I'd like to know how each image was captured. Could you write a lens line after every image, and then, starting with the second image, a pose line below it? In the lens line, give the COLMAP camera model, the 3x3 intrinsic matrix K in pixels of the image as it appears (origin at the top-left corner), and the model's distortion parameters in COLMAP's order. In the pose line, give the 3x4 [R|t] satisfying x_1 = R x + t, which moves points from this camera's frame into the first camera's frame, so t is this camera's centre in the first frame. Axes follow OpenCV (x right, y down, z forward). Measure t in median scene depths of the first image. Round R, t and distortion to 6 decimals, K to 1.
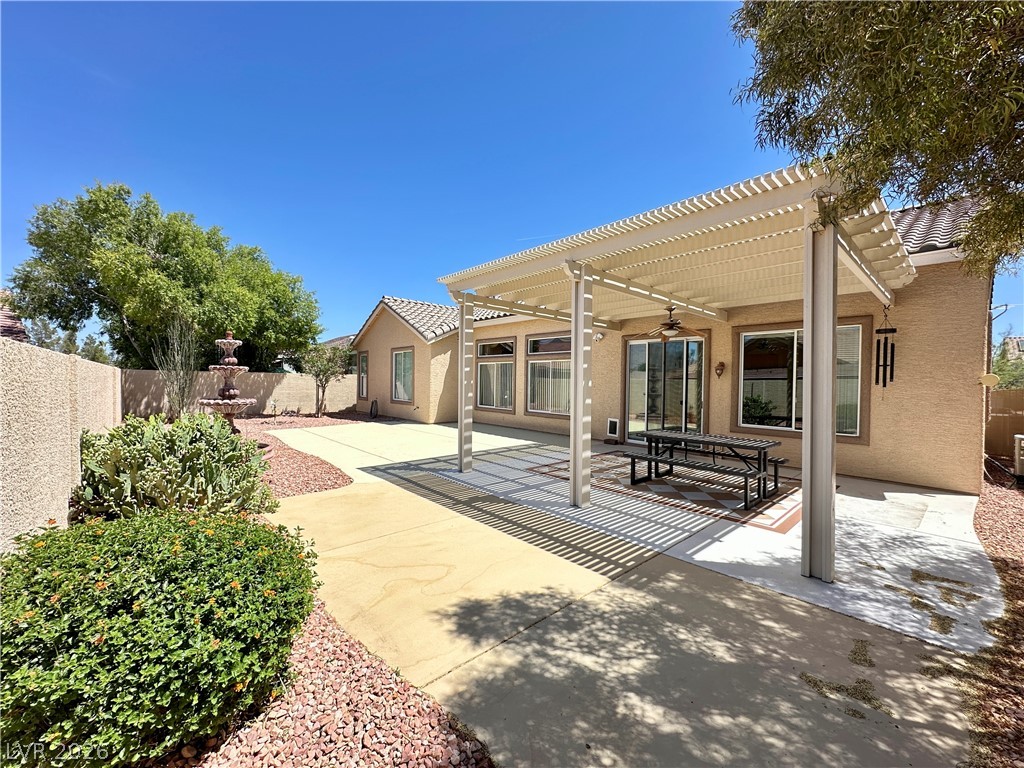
lens RADIAL K [[410.0, 0, 510.4], [0, 410.0, 382.3], [0, 0, 1]] dist [-0.003620, 0.000462]
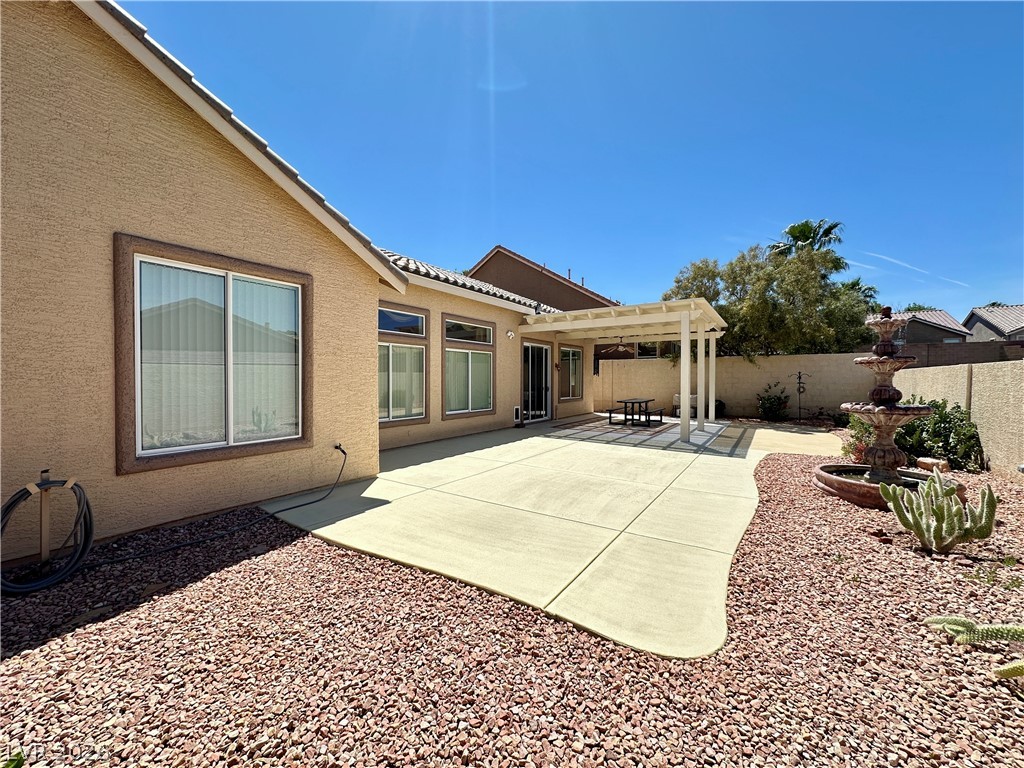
lens RADIAL K [[410.0, 0, 509.9], [0, 410.0, 387.1], [0, 0, 1]] dist [-0.003620, 0.000462]
pose [[-0.265831, -0.038676, 0.963243, -1.200106], [-0.004300, 0.999233, 0.038934, -0.016393], [-0.964010, 0.006208, -0.265793, 1.811314]]
